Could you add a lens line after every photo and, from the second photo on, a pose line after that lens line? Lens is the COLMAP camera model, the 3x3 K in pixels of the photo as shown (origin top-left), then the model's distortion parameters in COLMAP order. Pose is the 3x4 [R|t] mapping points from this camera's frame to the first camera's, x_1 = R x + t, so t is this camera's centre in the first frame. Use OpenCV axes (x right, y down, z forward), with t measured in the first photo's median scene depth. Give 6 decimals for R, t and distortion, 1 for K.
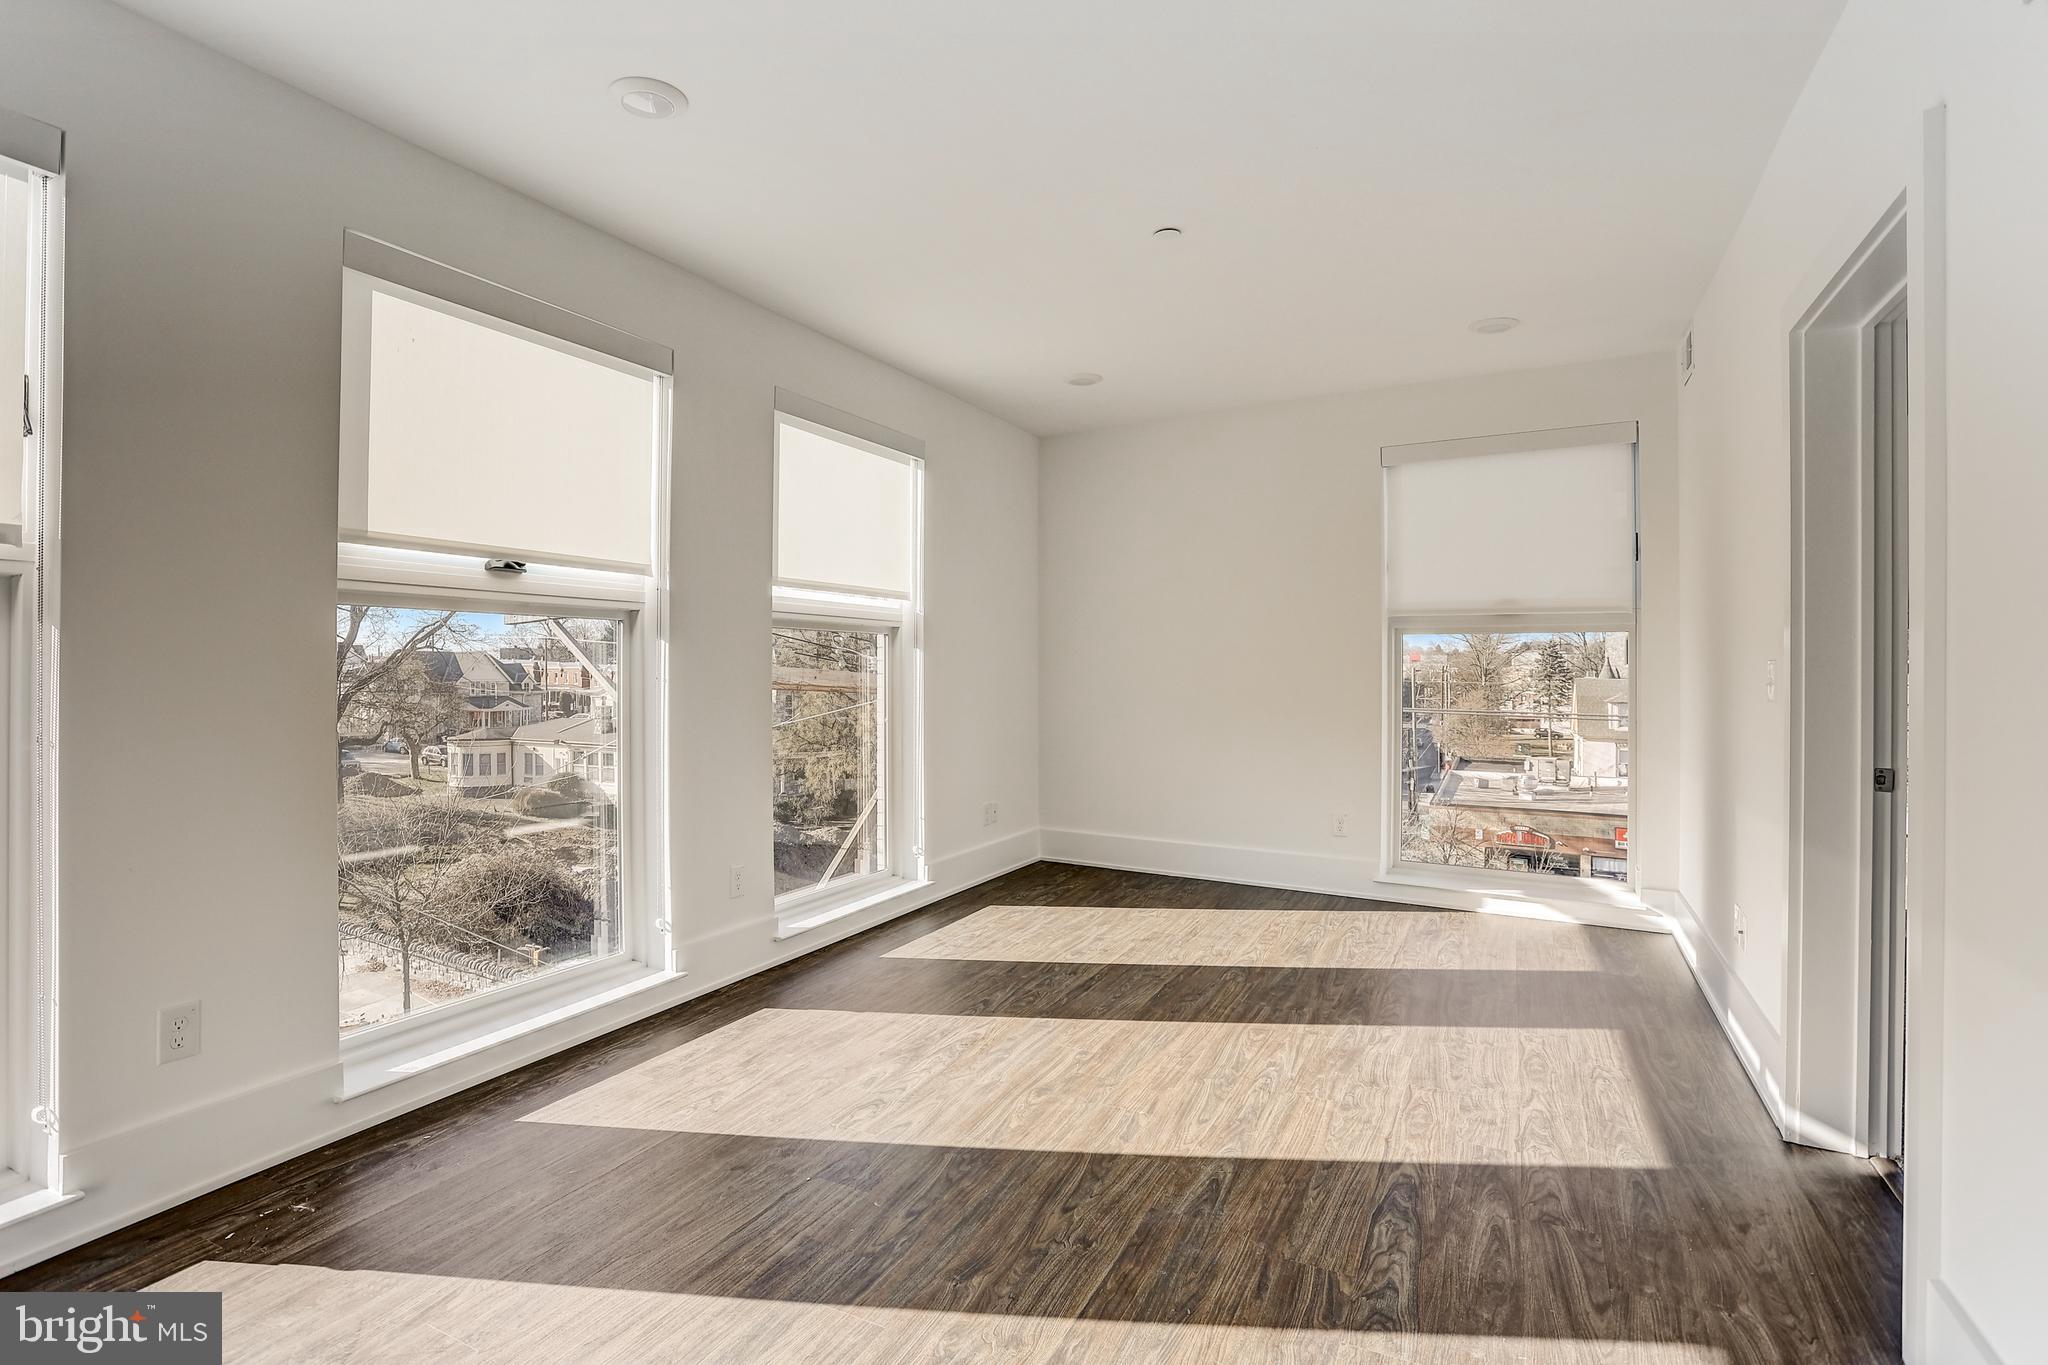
lens RADIAL K [[1025.7, 0, 1015.0], [0, 1025.7, 673.7], [0, 0, 1]] dist [-0.018765, 0.005067]
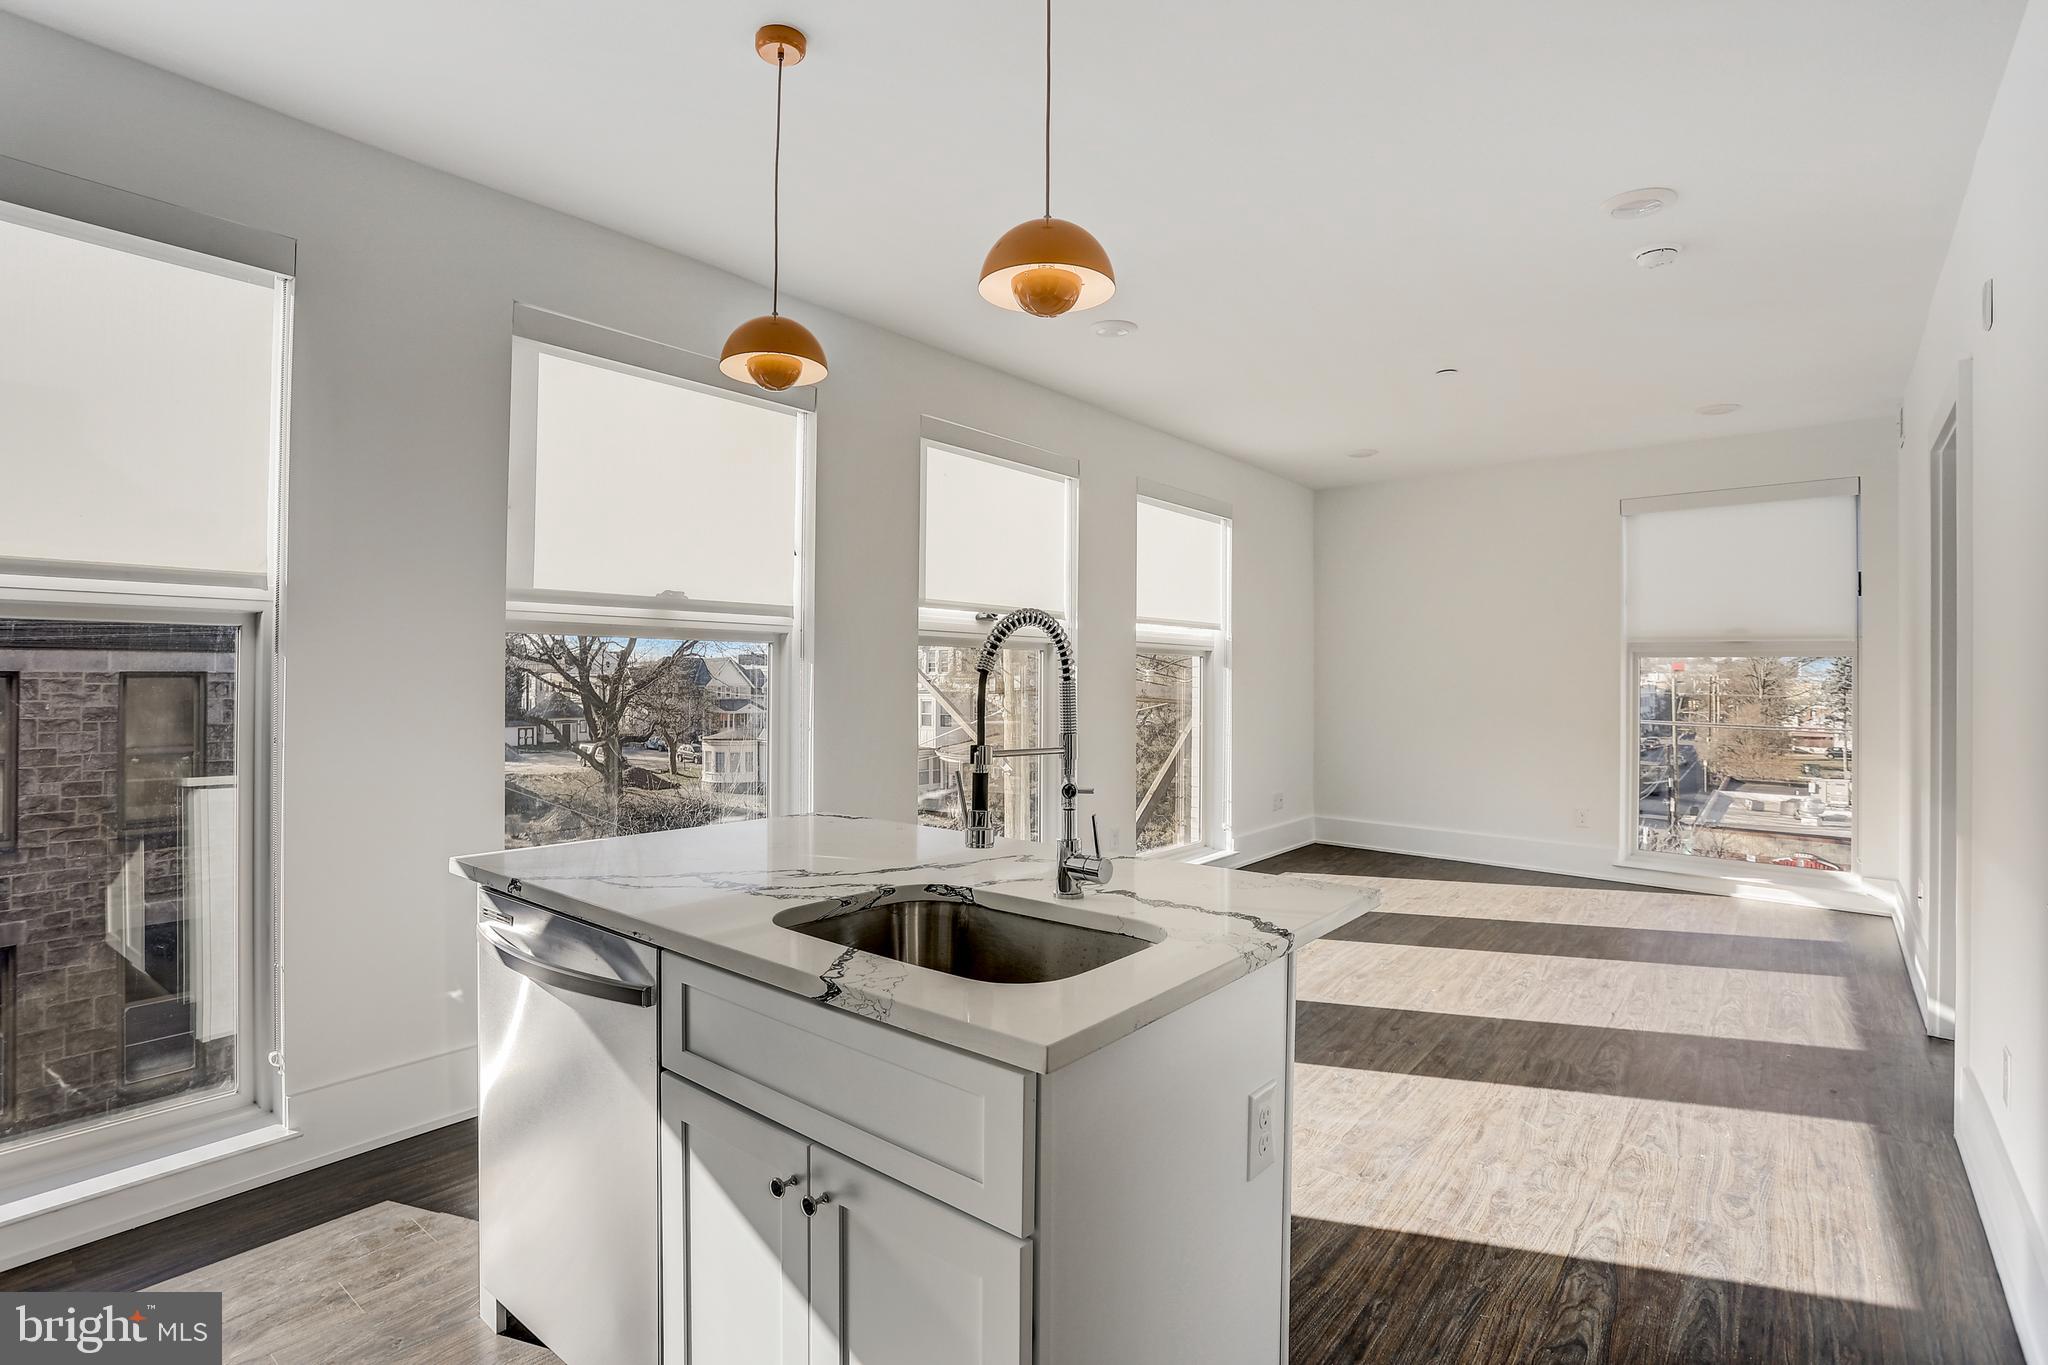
lens RADIAL K [[1025.7, 0, 1033.0], [0, 1025.7, 681.7], [0, 0, 1]] dist [-0.018765, 0.005067]
pose [[0.981595, 0.006734, -0.190858, -0.088064], [-0.006618, 0.999977, 0.001248, -0.007421], [0.190862, 0.000038, 0.981617, -0.295278]]
